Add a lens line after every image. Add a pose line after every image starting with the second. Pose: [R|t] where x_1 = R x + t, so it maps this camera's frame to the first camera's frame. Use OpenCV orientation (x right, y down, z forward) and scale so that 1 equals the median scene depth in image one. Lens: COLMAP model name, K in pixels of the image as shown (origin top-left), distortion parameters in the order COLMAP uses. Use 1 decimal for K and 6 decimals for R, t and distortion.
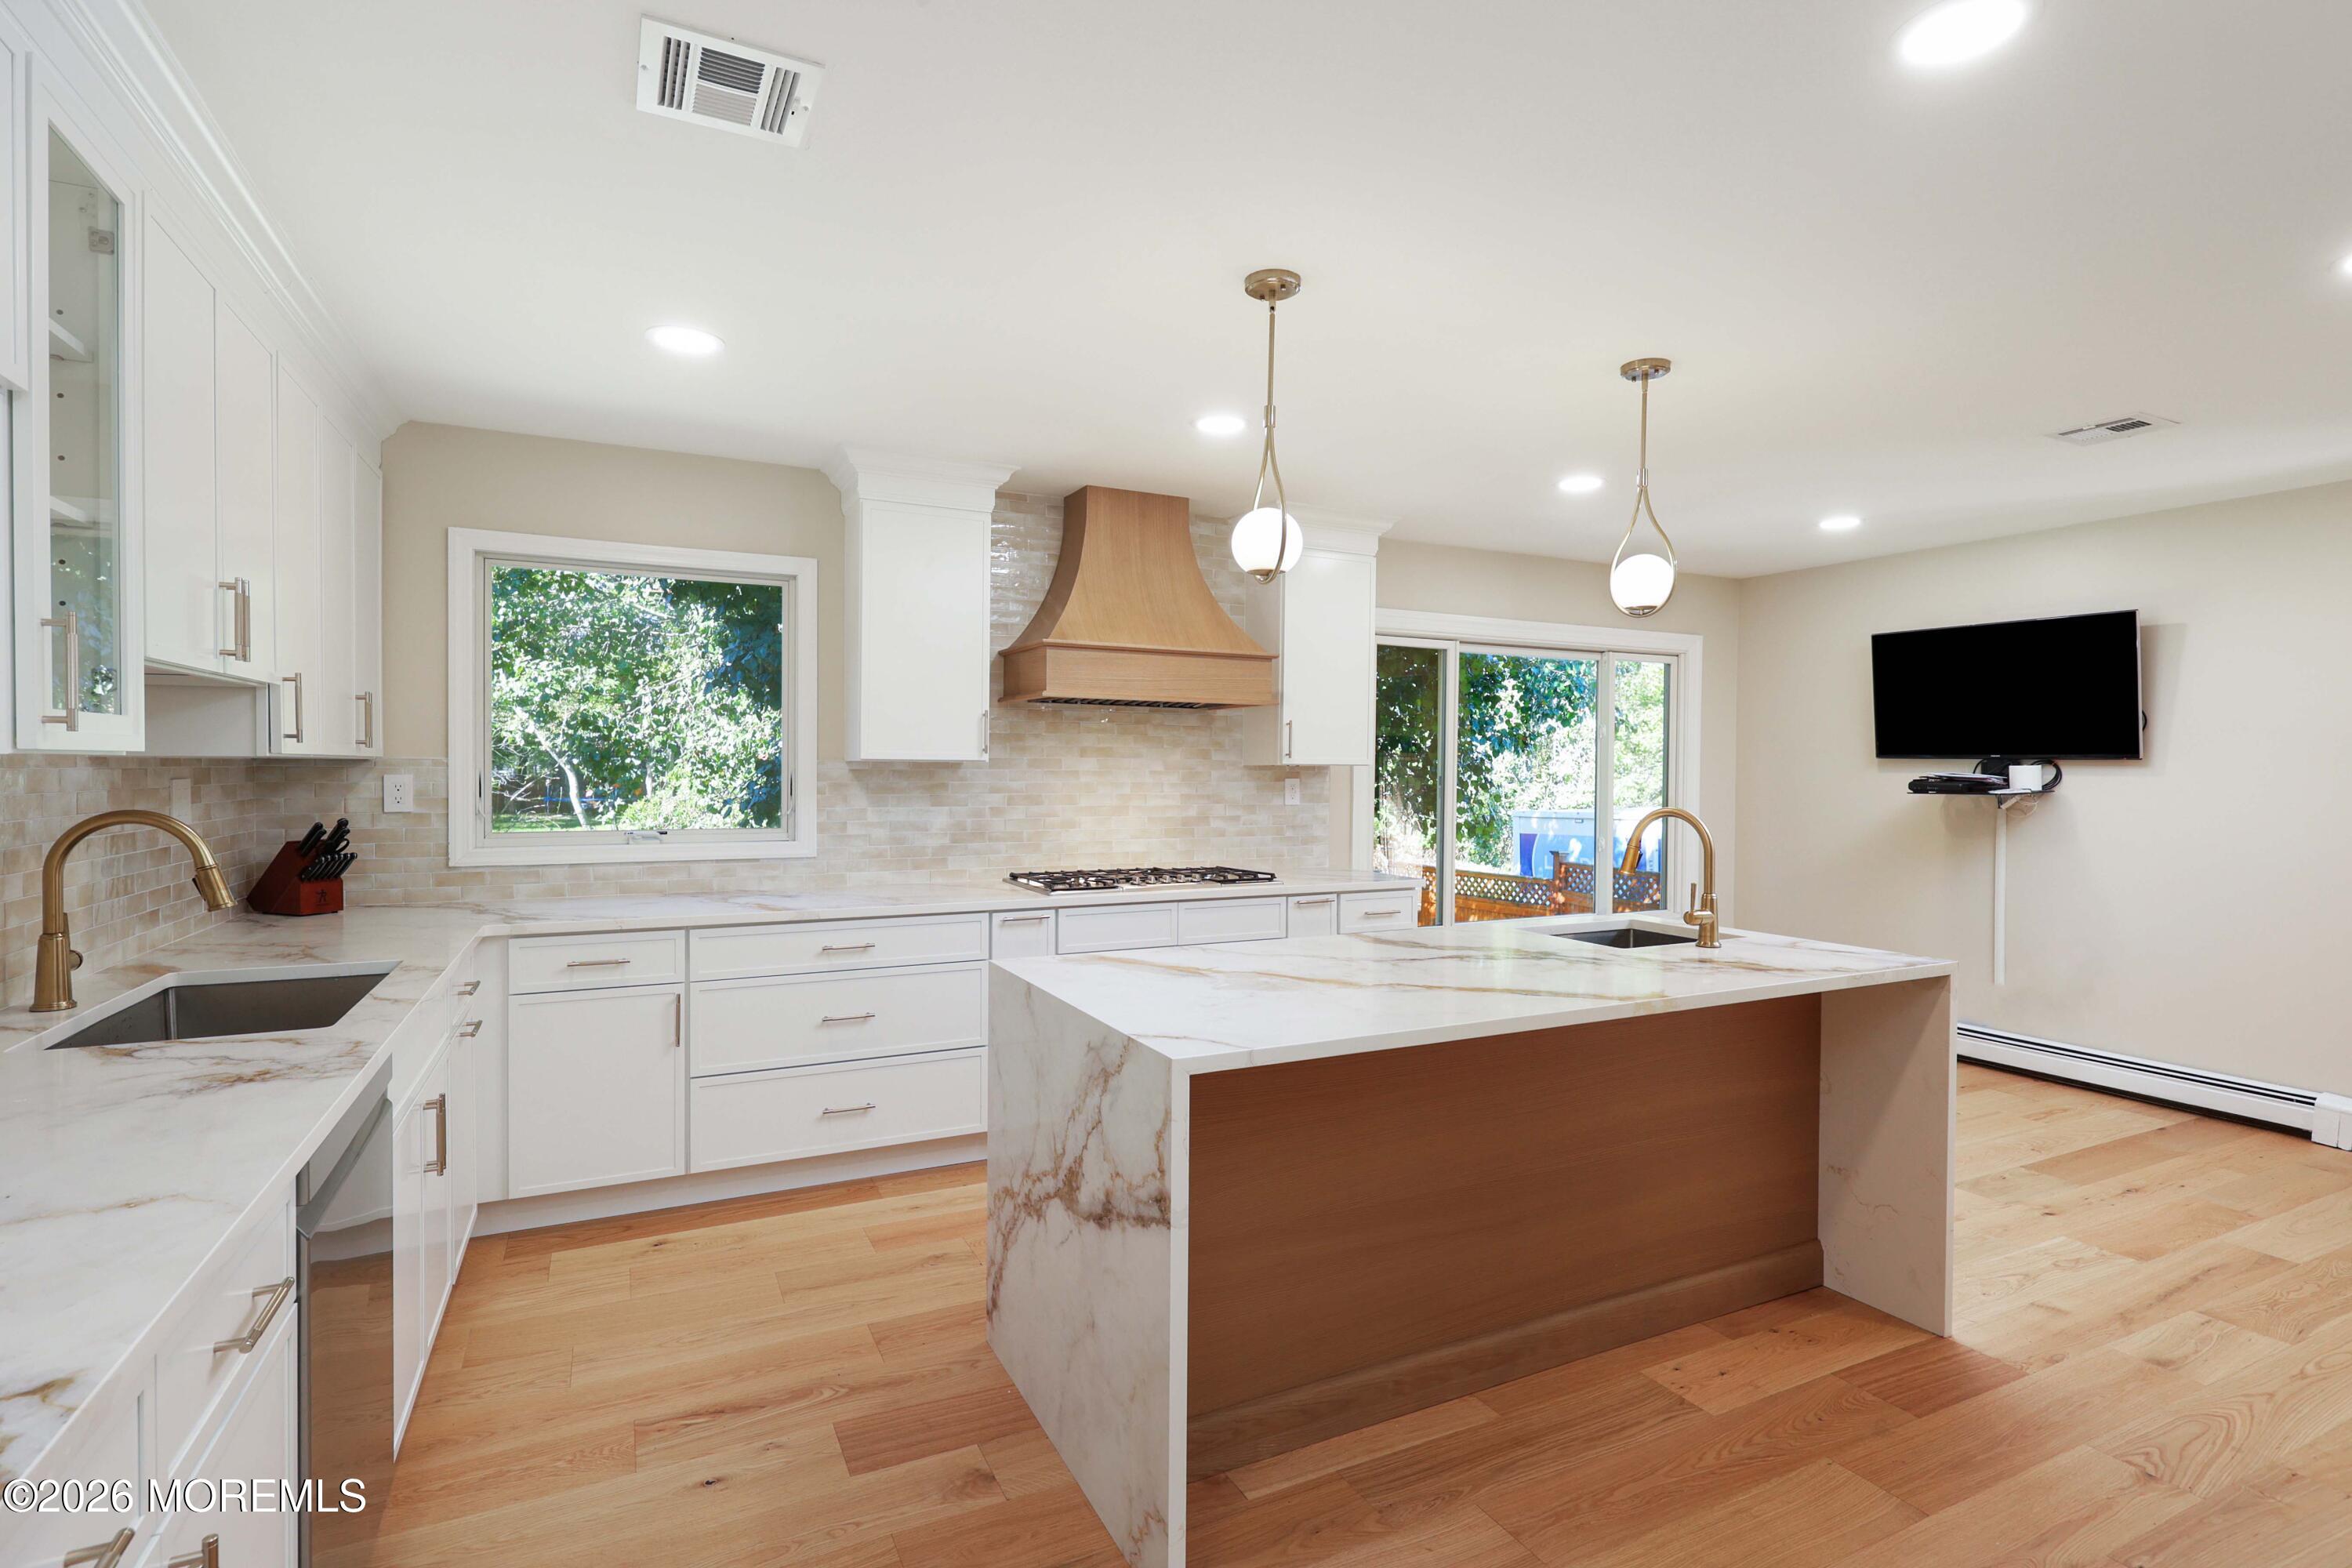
lens RADIAL K [[1008.8, 0, 1240.6], [0, 1008.8, 782.2], [0, 0, 1]] dist [0.000212, -0.000330]
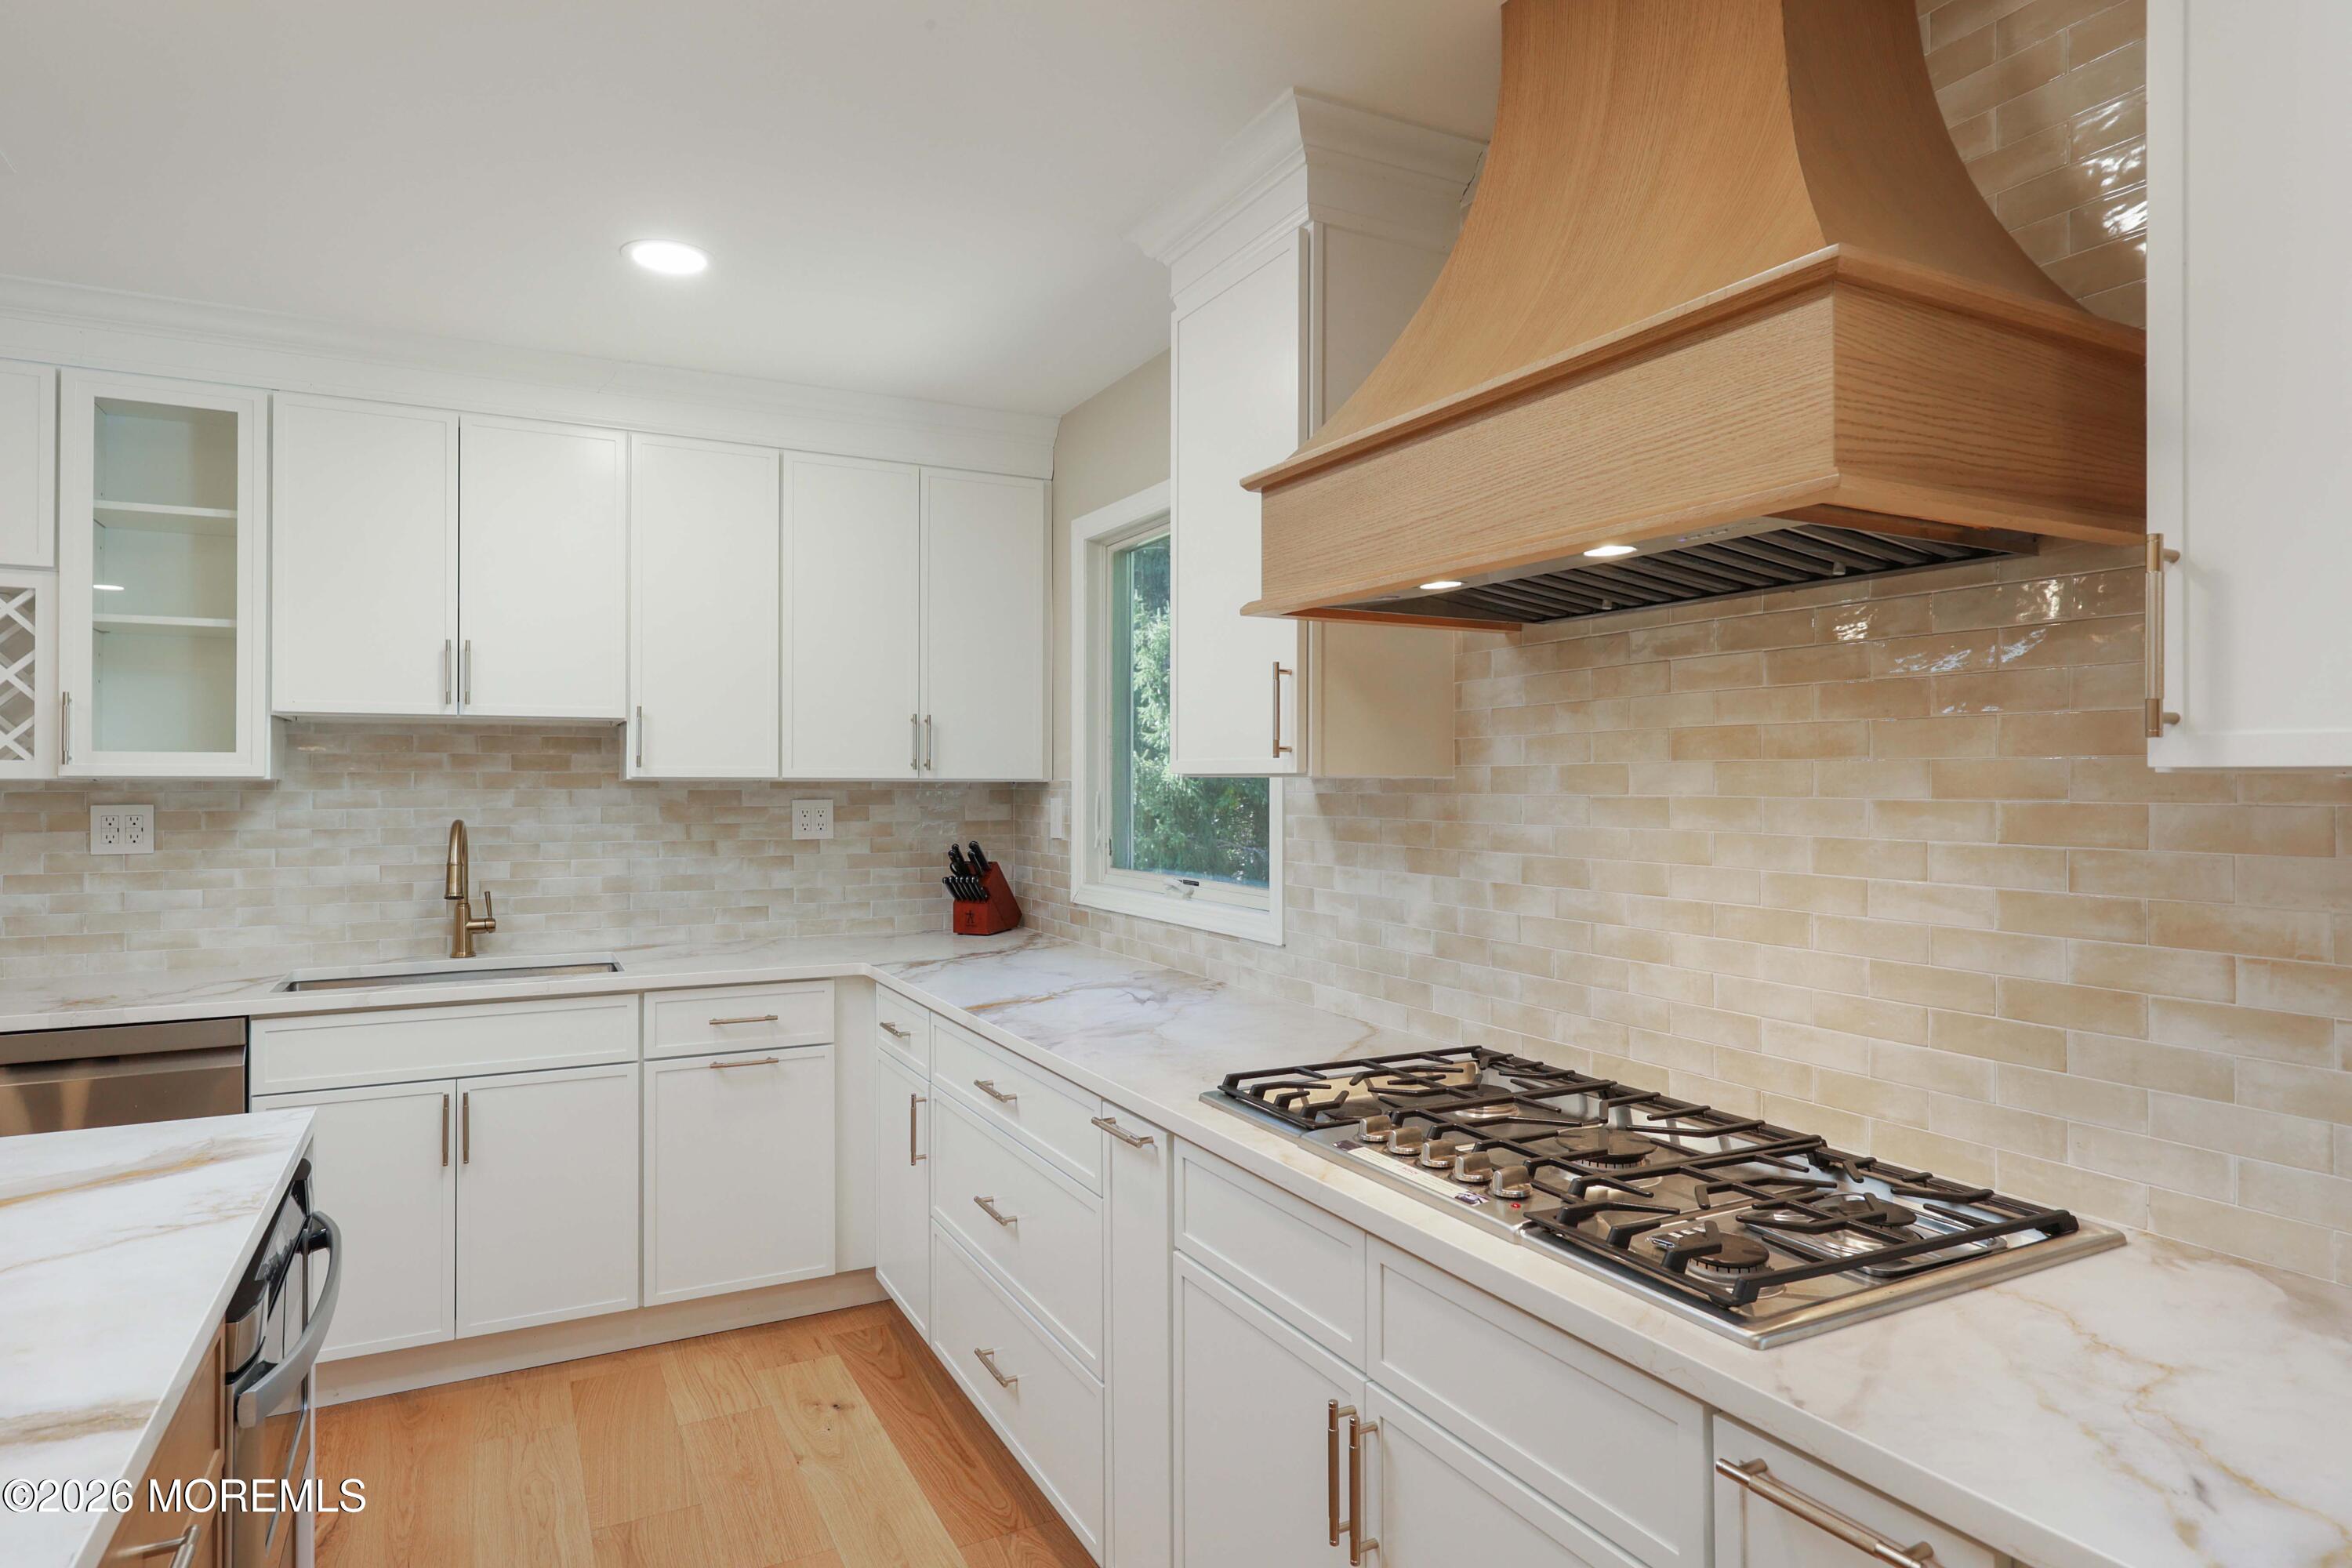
lens RADIAL K [[1281.6, 0, 1176.0], [0, 1281.6, 784.0], [0, 0, 1]] dist [-0.002116, -0.000077]
pose [[0.040451, -0.008623, -0.999144, 0.265244], [-0.019093, 0.999774, -0.009402, -0.008832], [0.998999, 0.019457, 0.040277, 0.786467]]
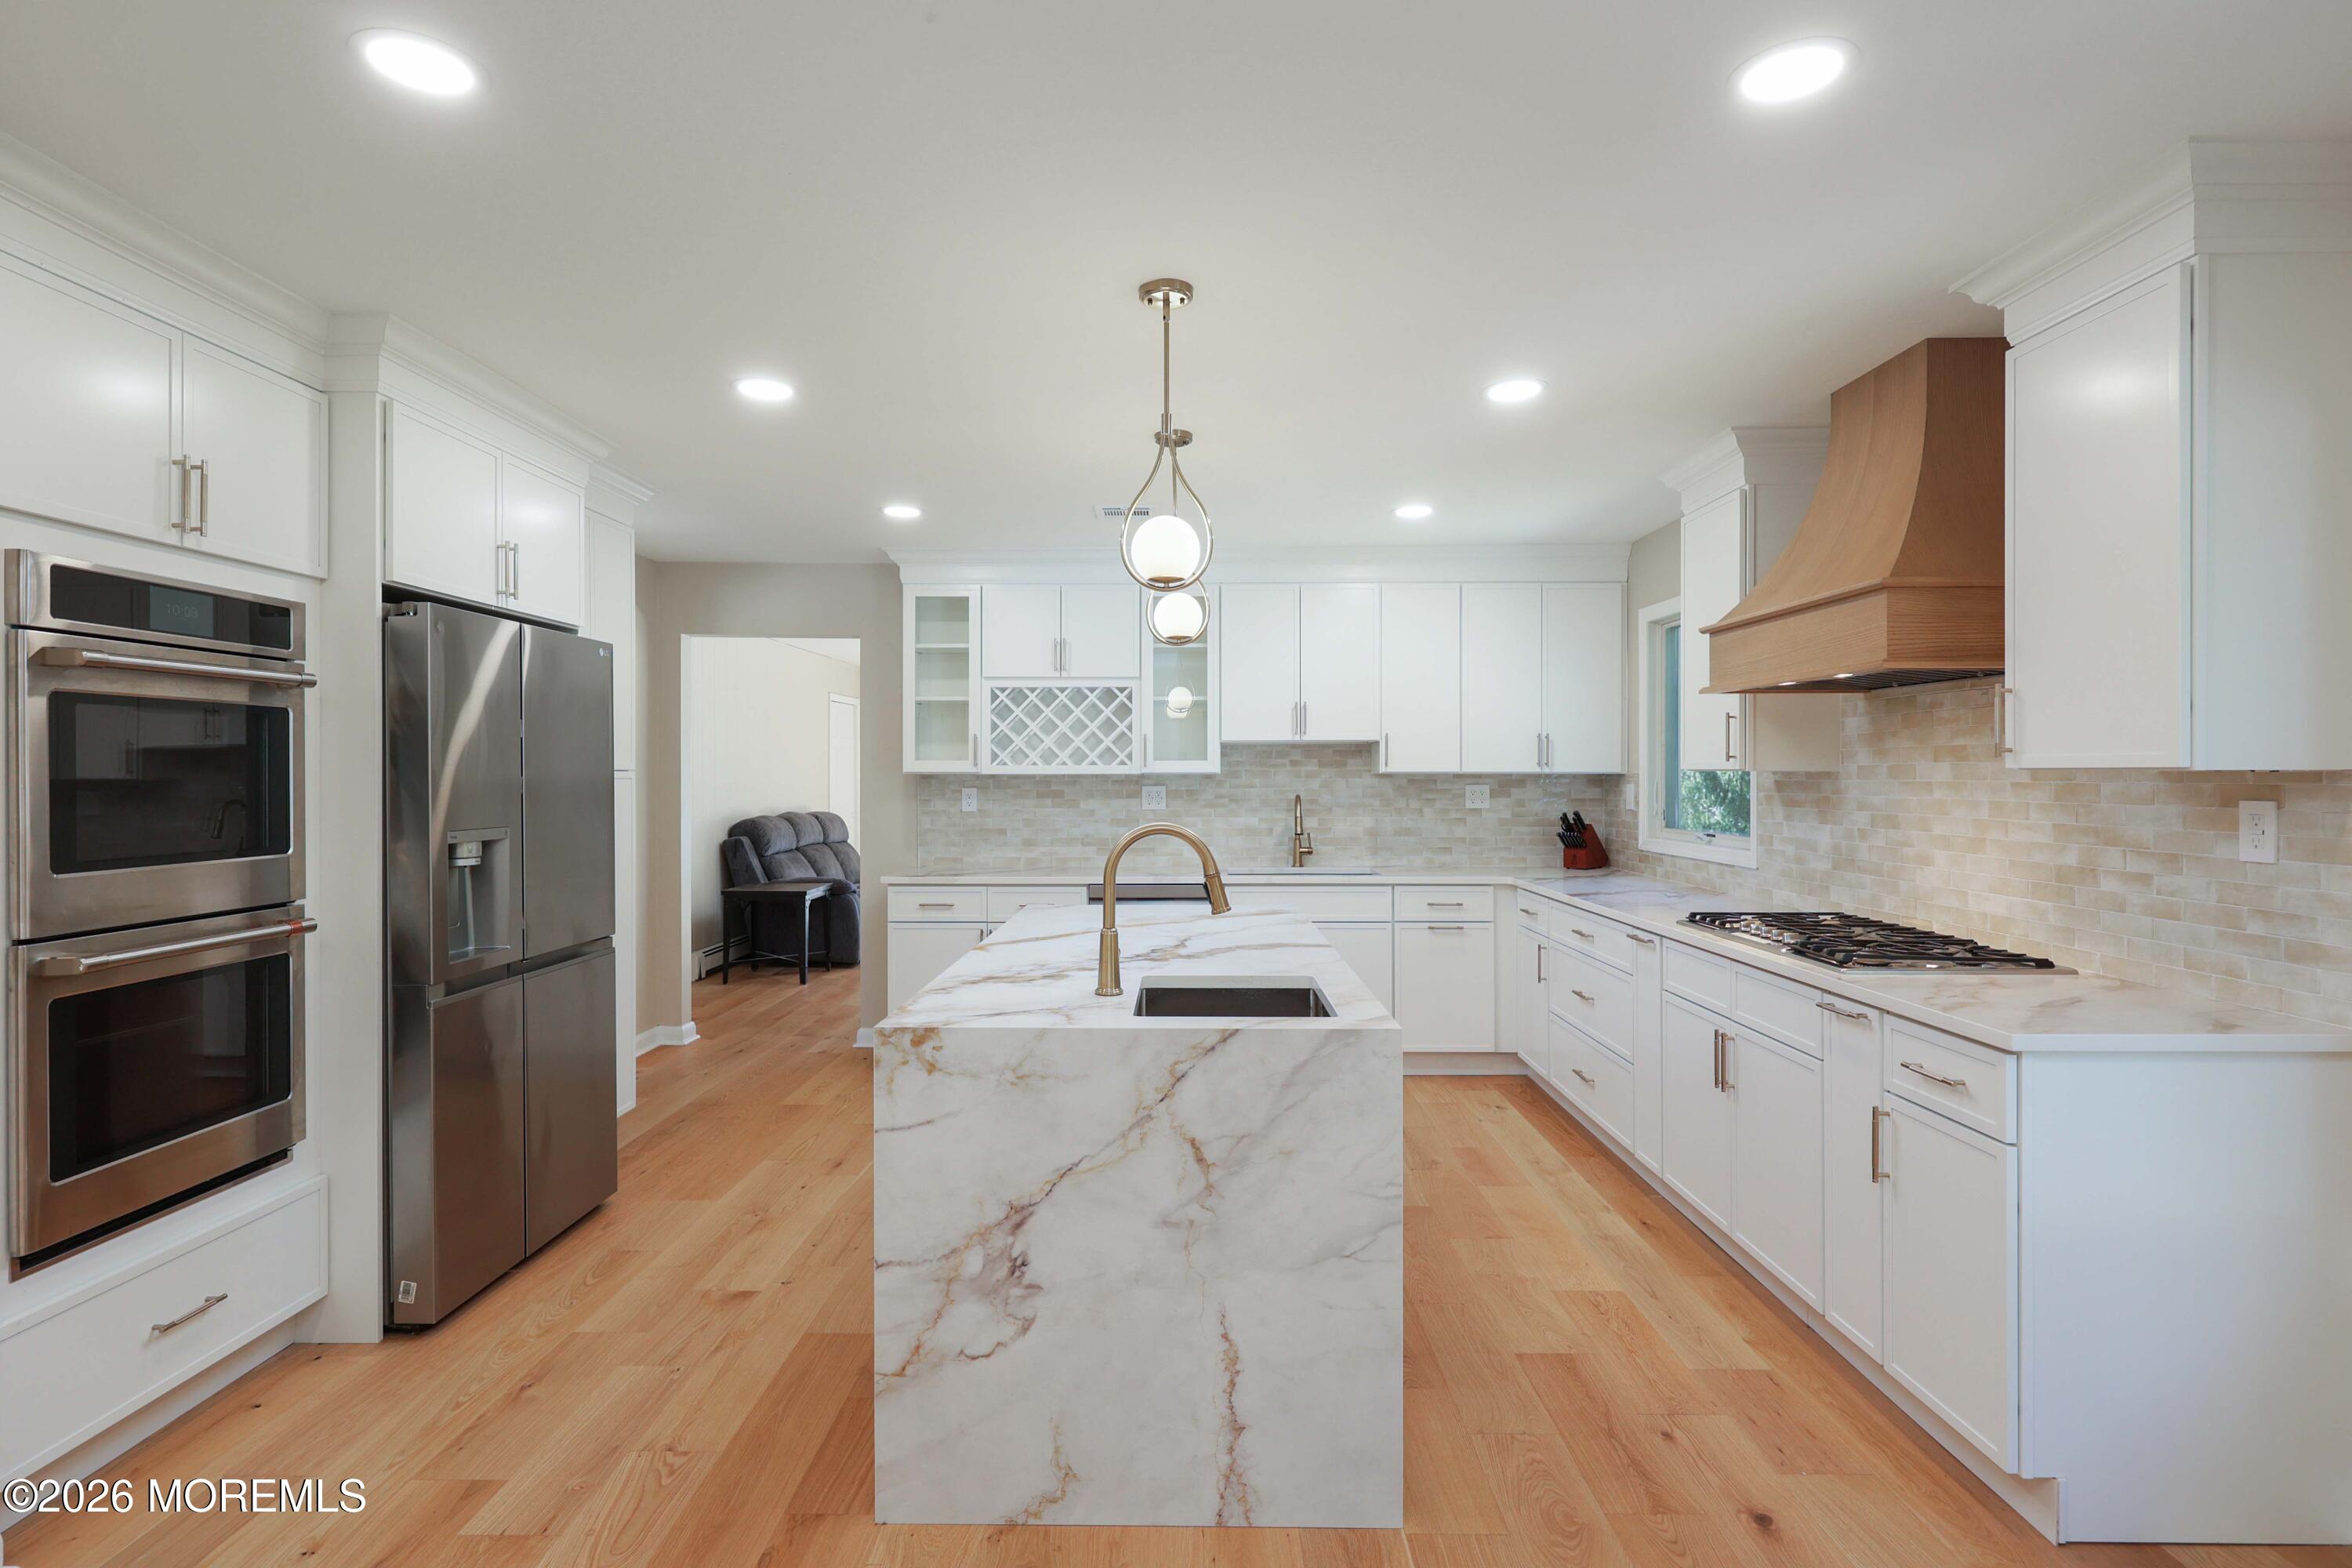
lens RADIAL K [[1179.9, 0, 1200.5], [0, 1179.9, 779.0], [0, 0, 1]] dist [-0.000514, 0.001708]
pose [[-0.424776, -0.005916, -0.905279, 0.745943], [-0.019622, 0.999804, 0.002673, -0.005783], [0.905086, 0.018899, -0.424809, 0.862558]]
